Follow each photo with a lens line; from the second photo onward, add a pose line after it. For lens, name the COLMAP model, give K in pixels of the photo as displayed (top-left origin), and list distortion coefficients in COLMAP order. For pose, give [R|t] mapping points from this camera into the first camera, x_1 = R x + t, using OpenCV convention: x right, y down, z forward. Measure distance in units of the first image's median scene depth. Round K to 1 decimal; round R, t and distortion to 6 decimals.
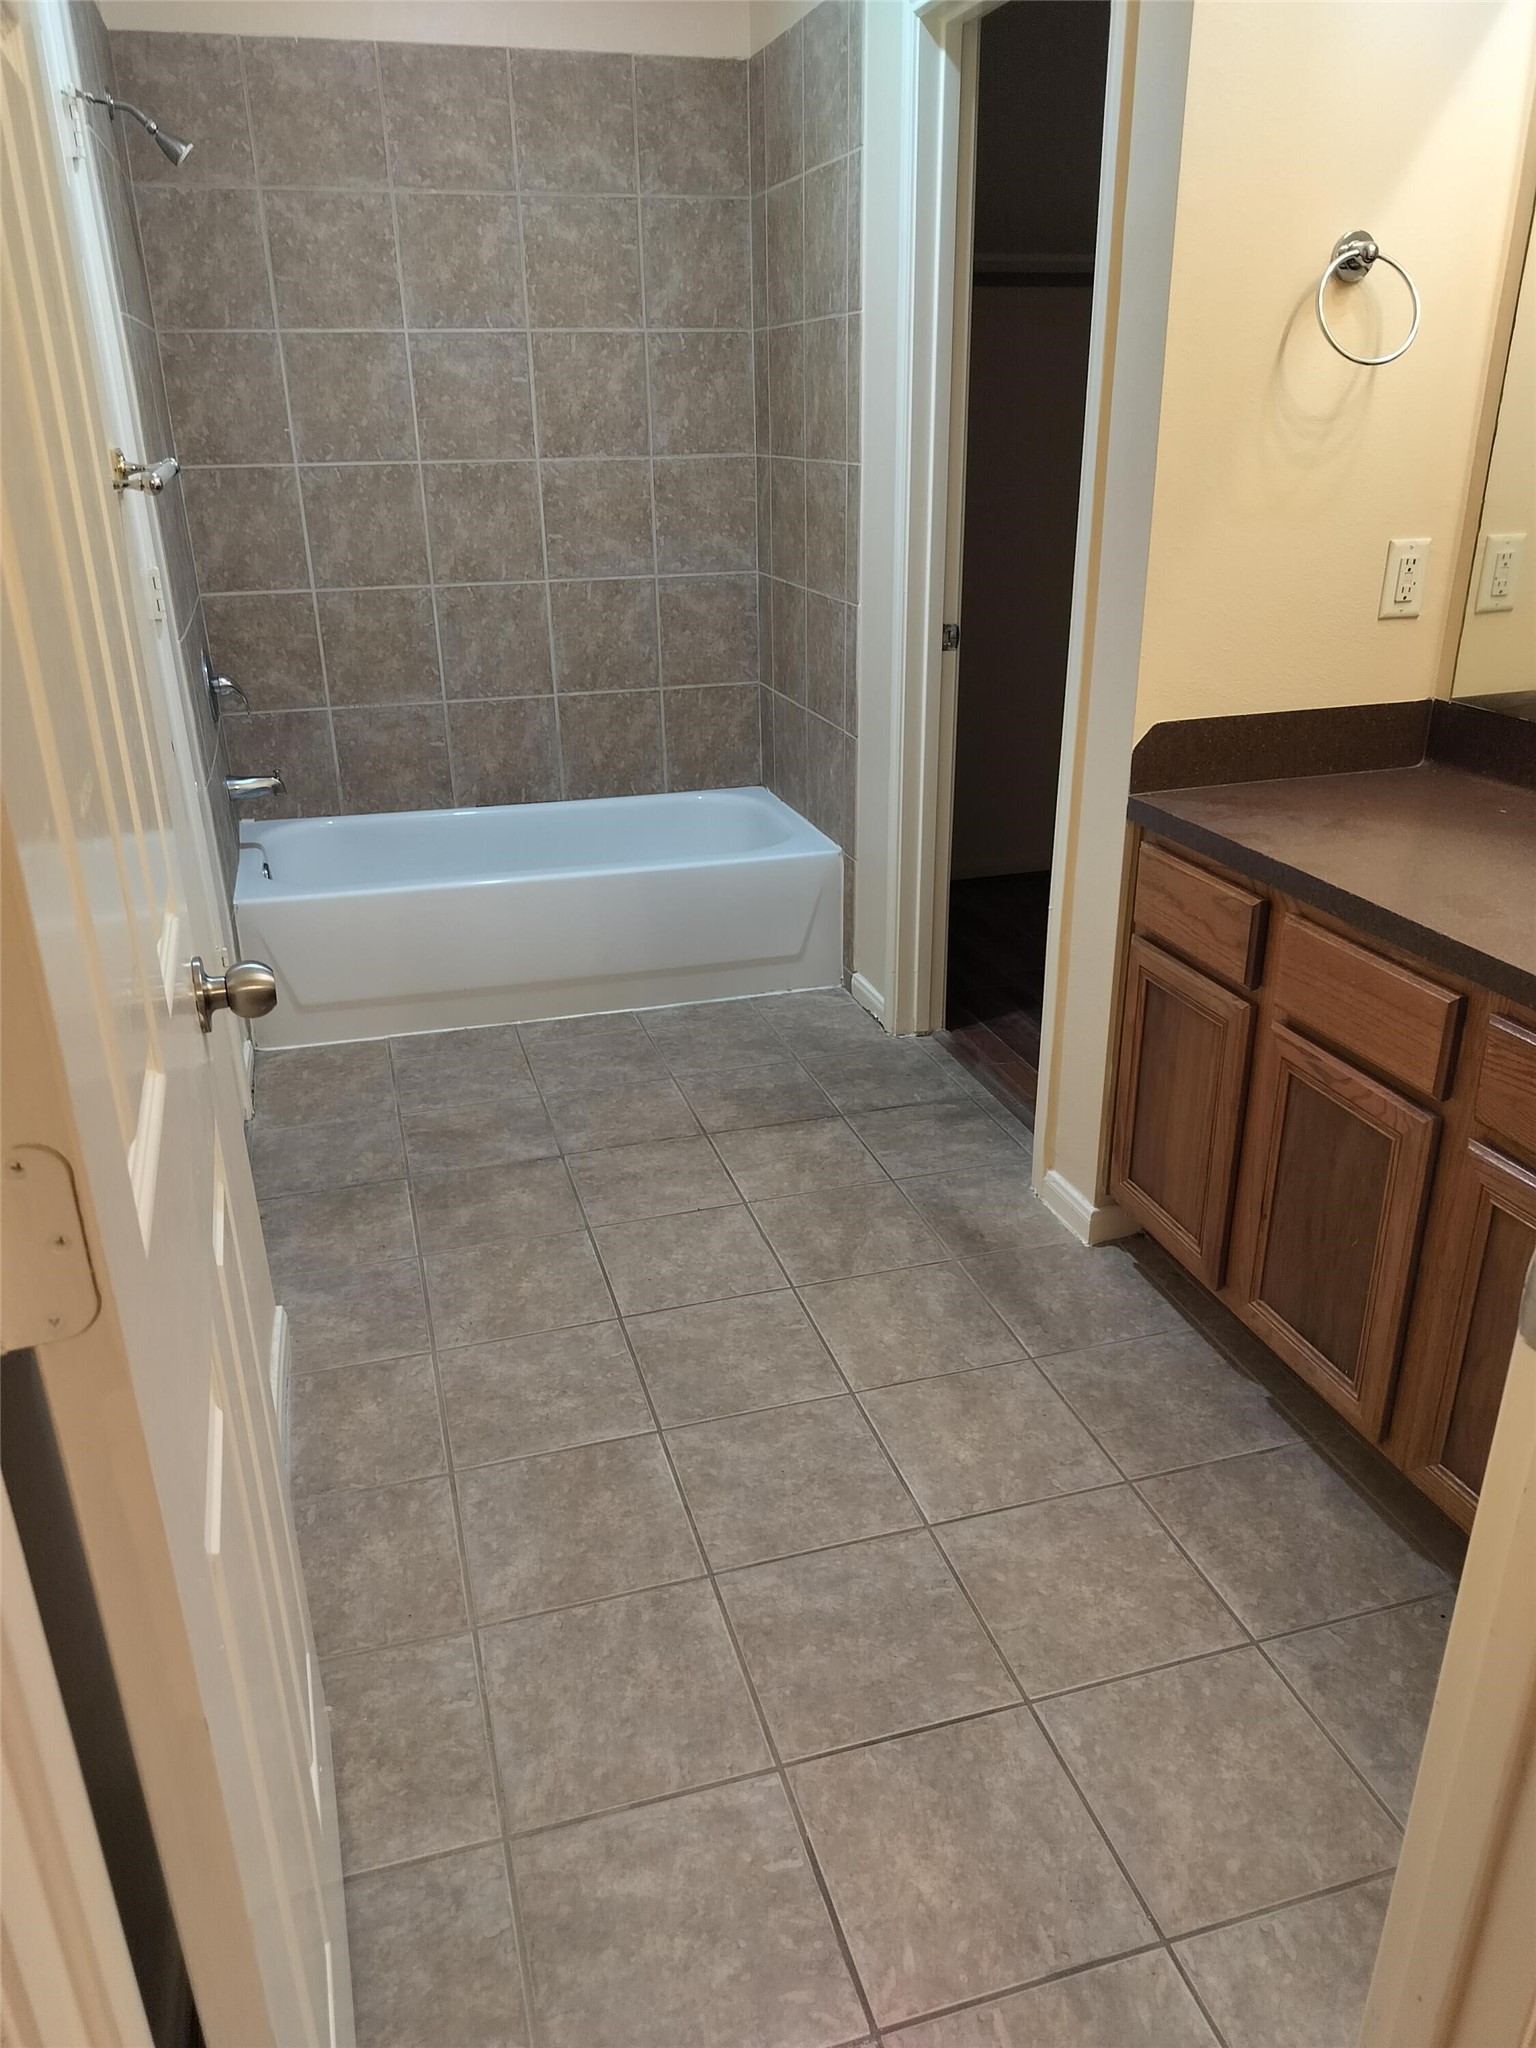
lens RADIAL K [[1427.0, 0, 768.0], [0, 1427.0, 1024.0], [0, 0, 1]] dist [0.045483, -0.060134]
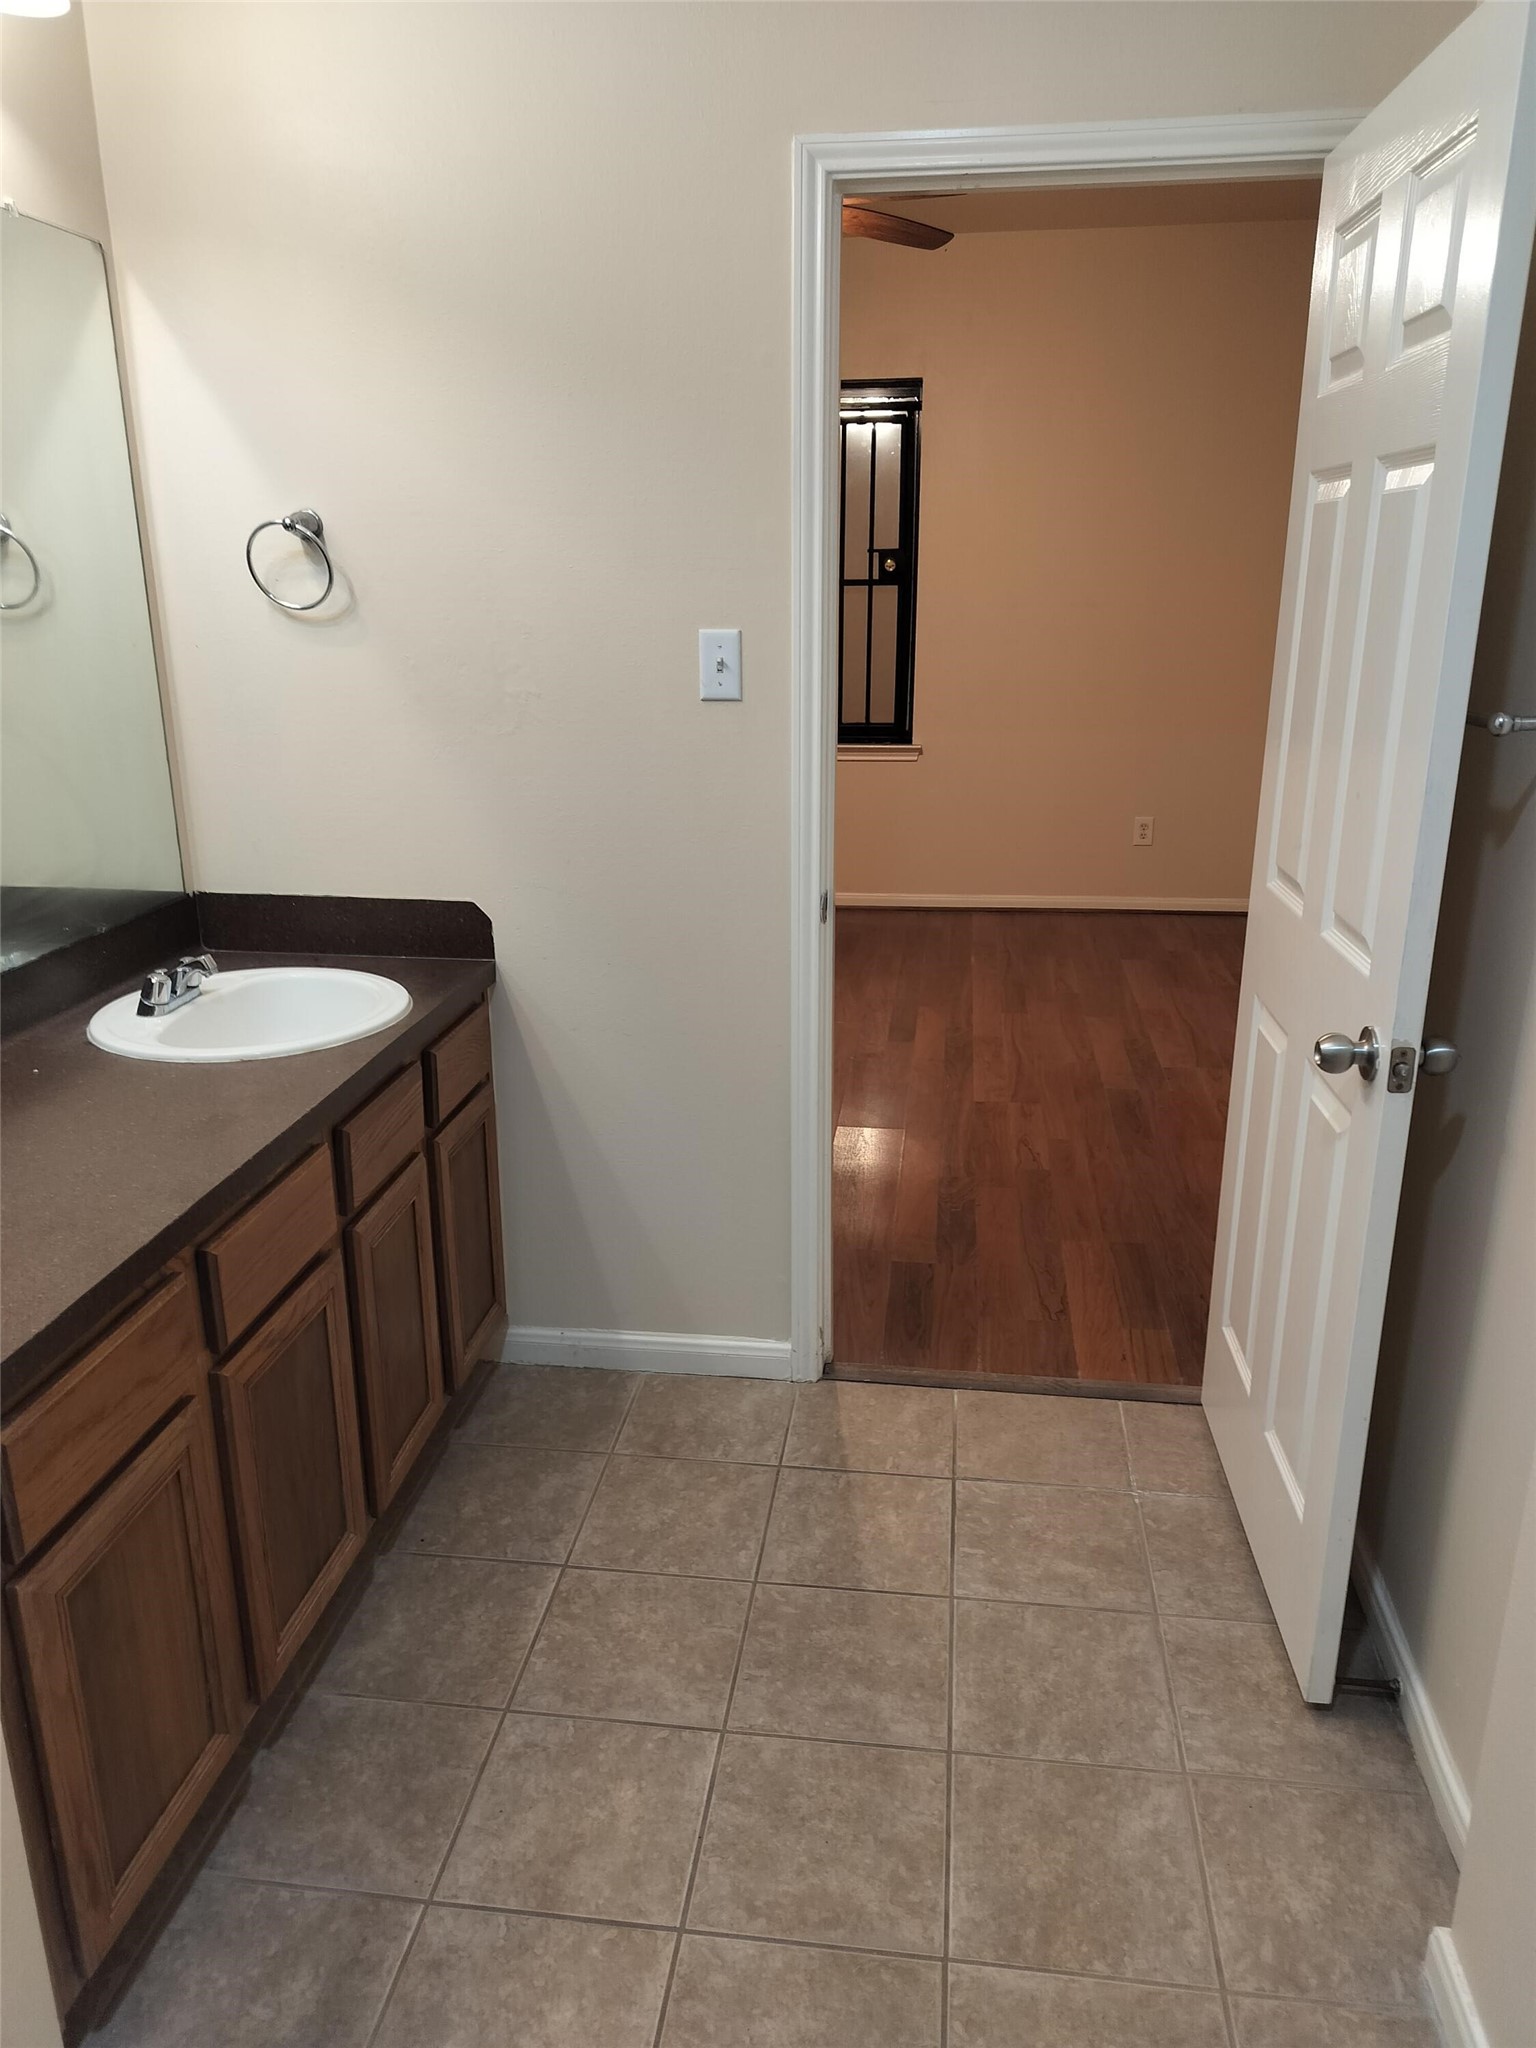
lens RADIAL K [[1427.0, 0, 768.0], [0, 1427.0, 1024.0], [0, 0, 1]] dist [0.045483, -0.060134]
pose [[-0.909256, -0.109932, 0.401458, -0.281952], [0.178208, 0.768809, 0.614145, -0.679968], [-0.376159, 0.629958, -0.679454, 1.446813]]
